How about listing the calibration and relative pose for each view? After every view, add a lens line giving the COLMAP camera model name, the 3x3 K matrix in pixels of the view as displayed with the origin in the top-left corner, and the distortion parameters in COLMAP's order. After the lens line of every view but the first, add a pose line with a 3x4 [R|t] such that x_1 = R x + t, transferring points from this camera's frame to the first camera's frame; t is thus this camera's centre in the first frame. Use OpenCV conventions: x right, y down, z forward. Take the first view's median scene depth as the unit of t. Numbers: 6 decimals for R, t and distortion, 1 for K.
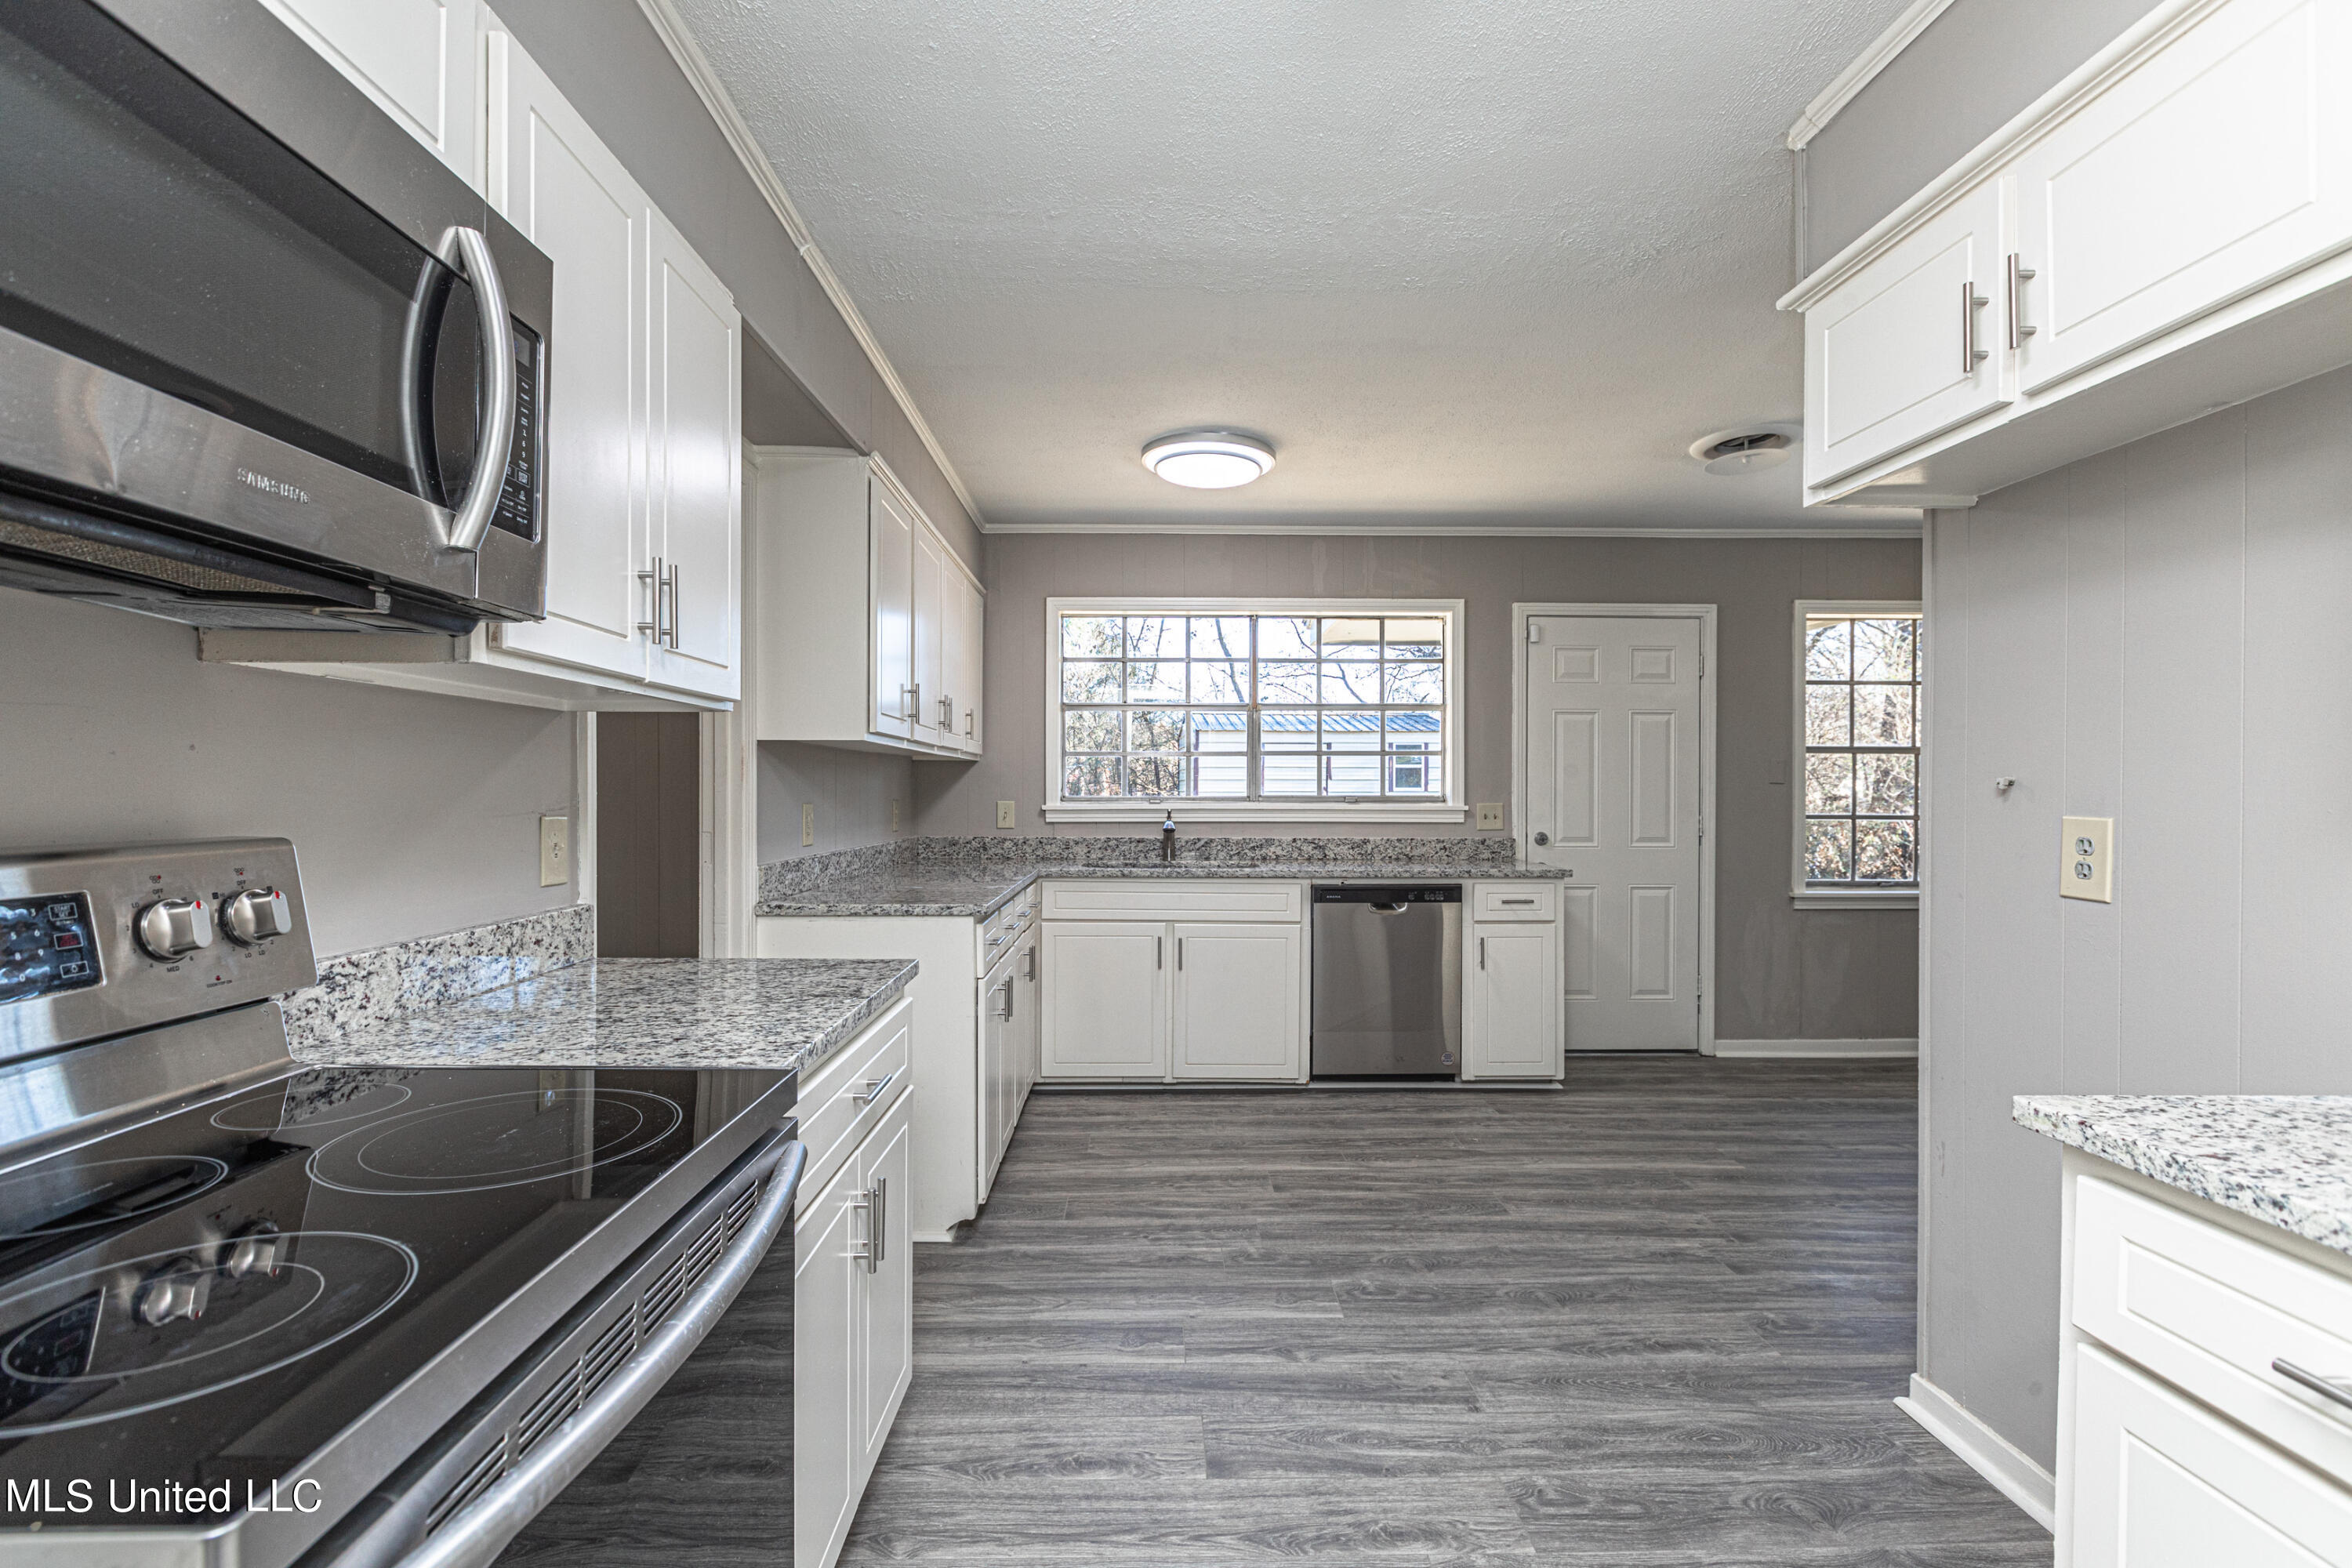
lens RADIAL K [[1064.4, 0, 1214.3], [0, 1064.4, 795.6], [0, 0, 1]] dist [0.007091, -0.002926]
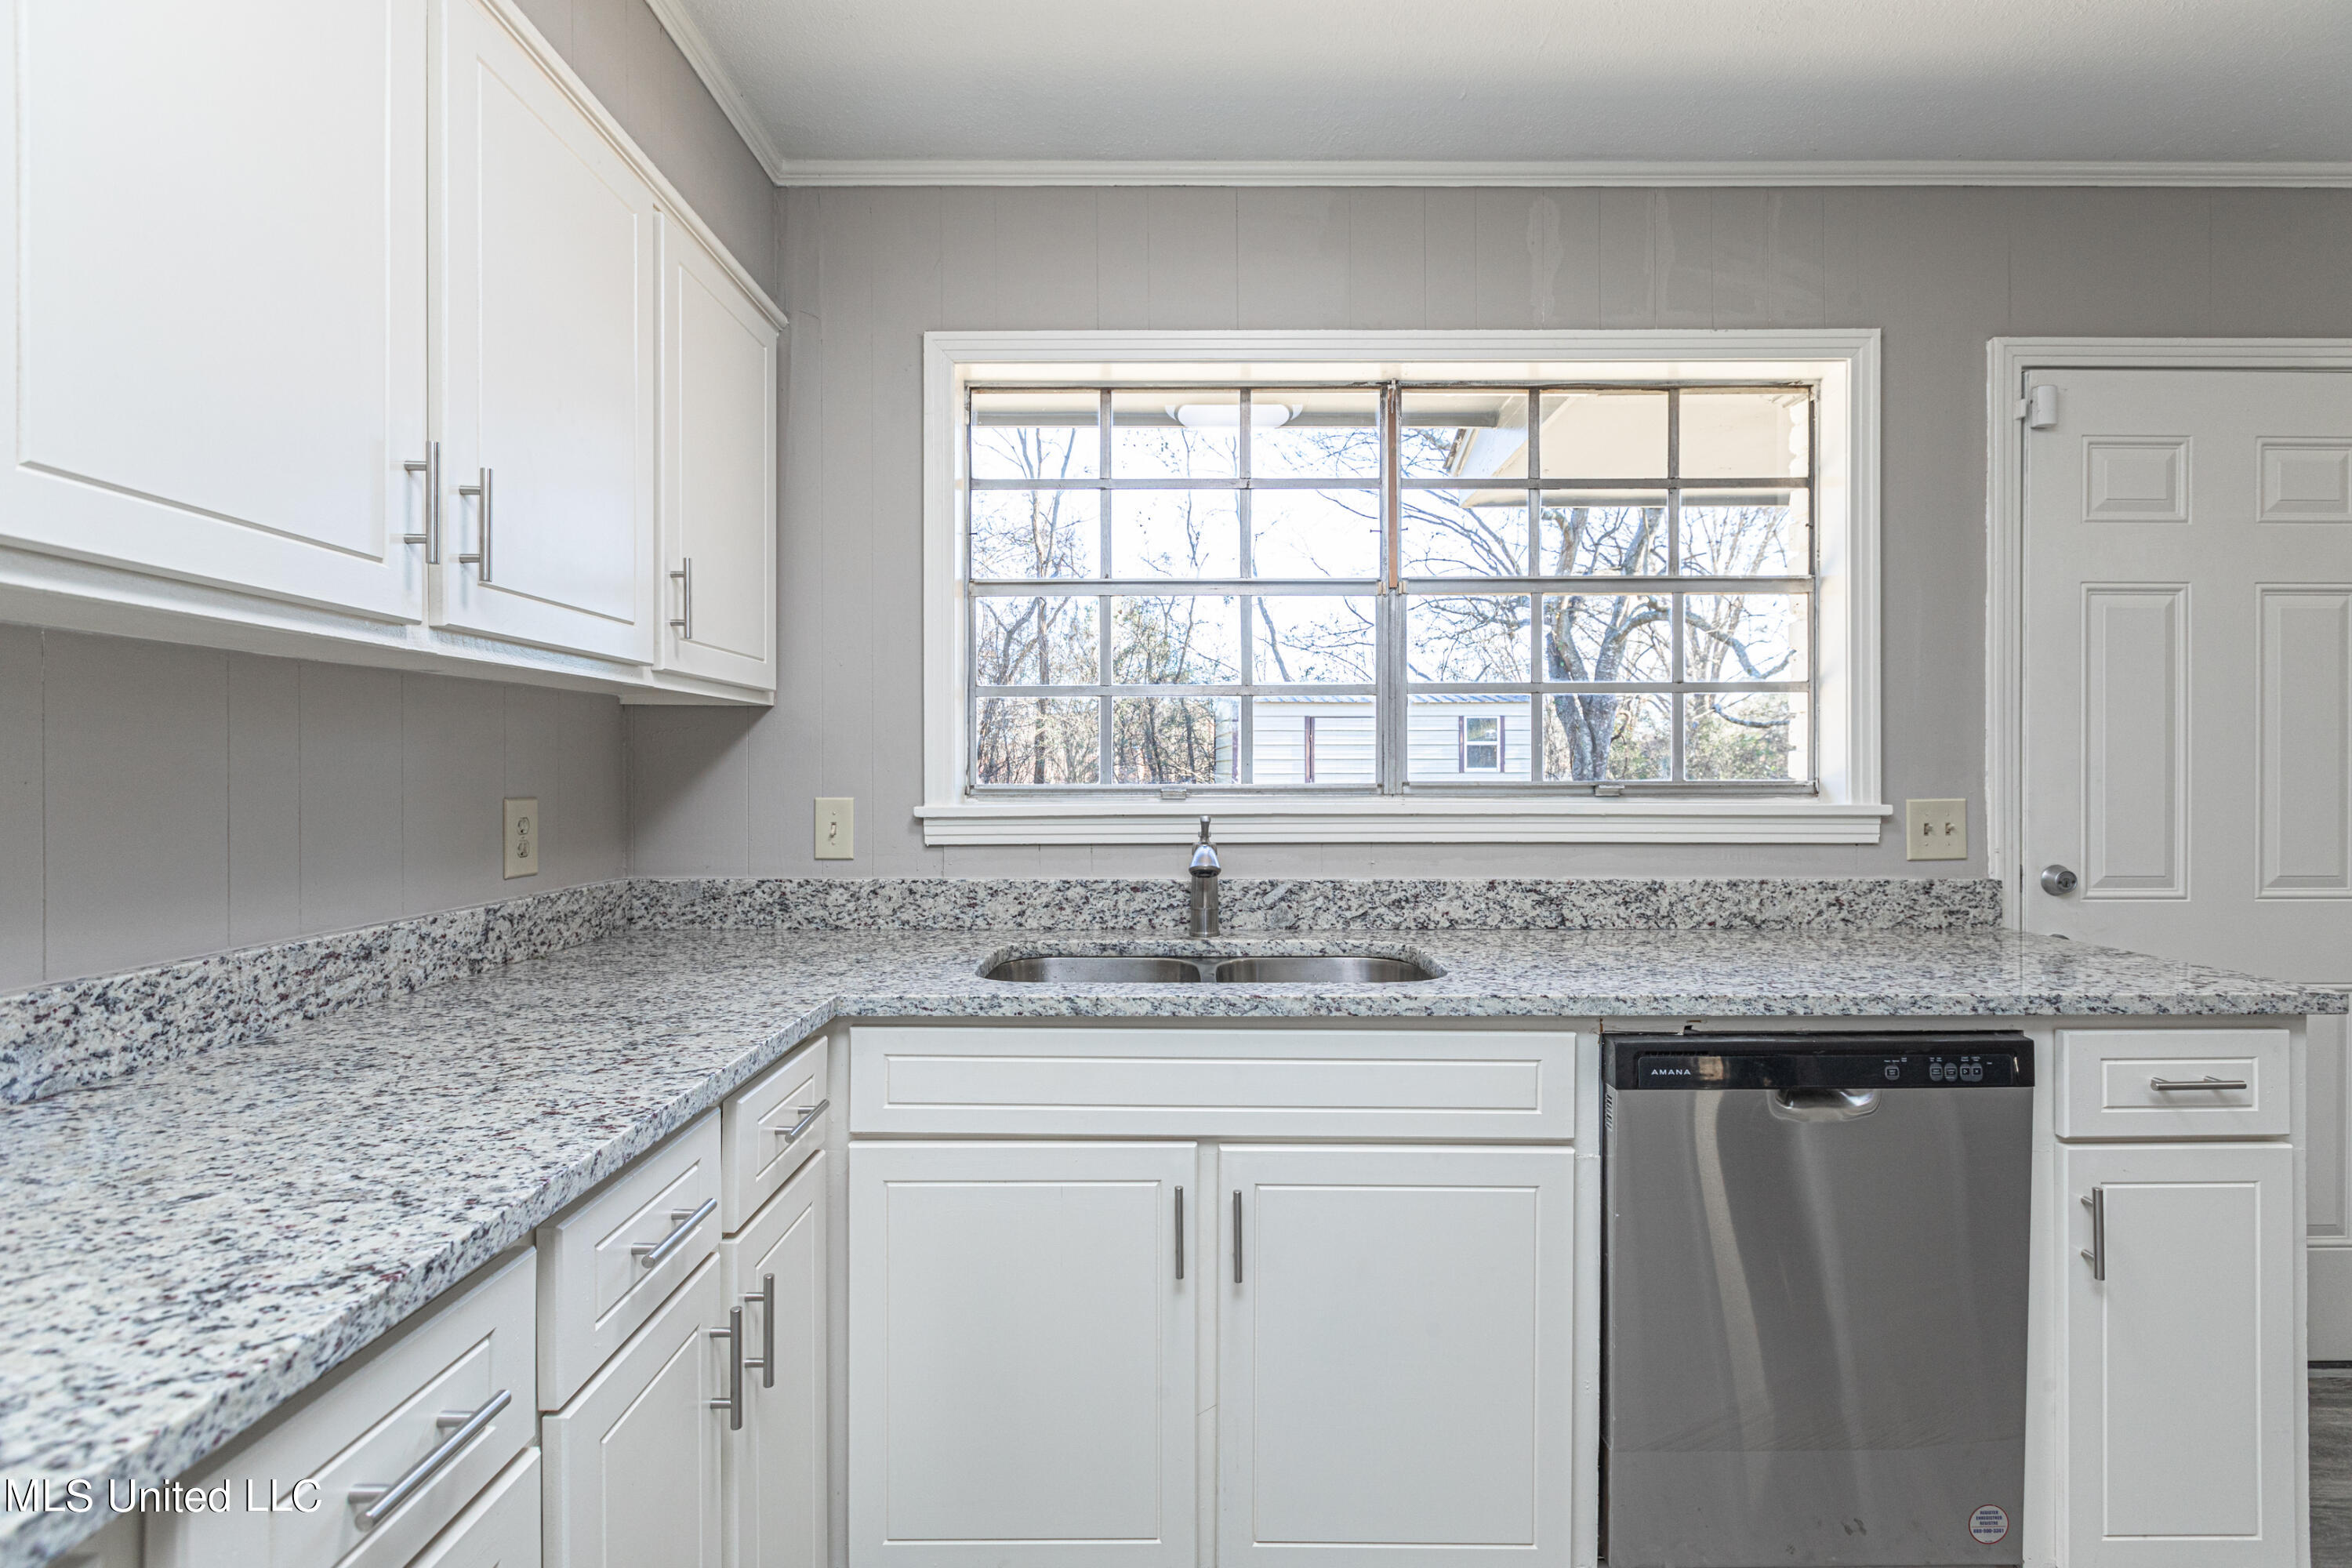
lens RADIAL K [[1064.4, 0, 1177.1], [0, 1064.4, 774.5], [0, 0, 1]] dist [0.007091, -0.002926]
pose [[0.998641, -0.002983, -0.052023, -0.031218], [0.002849, 0.999992, -0.002663, -0.002631], [0.052031, 0.002512, 0.998642, 0.571429]]
